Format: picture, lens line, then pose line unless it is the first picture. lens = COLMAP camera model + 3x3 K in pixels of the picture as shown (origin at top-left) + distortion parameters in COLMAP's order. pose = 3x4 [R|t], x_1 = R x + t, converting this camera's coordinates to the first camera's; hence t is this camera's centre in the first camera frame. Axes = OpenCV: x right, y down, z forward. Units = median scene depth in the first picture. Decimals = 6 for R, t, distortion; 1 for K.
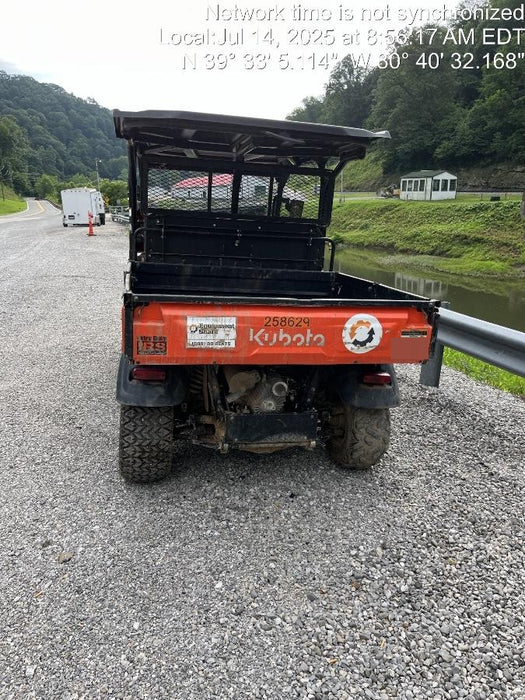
lens RADIAL K [[539.4, 0, 262.5], [0, 539.4, 350.0], [0, 0, 1]] dist [0.006583, 0.001046]
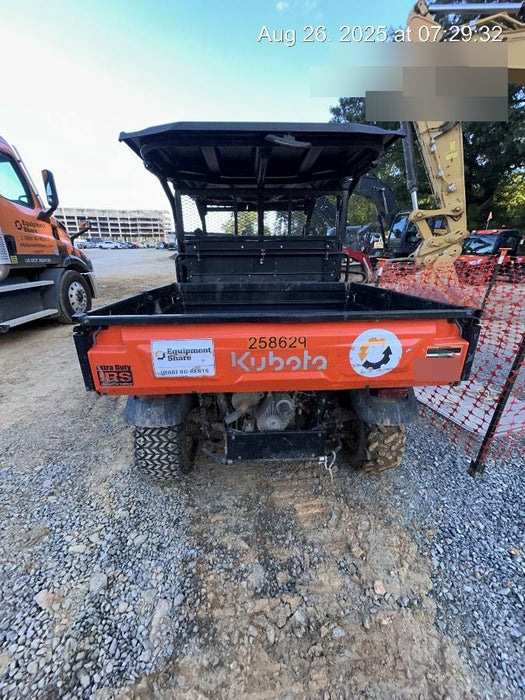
lens RADIAL K [[285.1, 0, 262.5], [0, 285.1, 350.0], [0, 0, 1]] dist [-0.021529, 0.000146]
pose [[0.980502, -0.008194, -0.196341, 0.103260], [0.021075, 0.997752, 0.063608, -0.066132], [0.195378, -0.066506, 0.978470, 0.554745]]
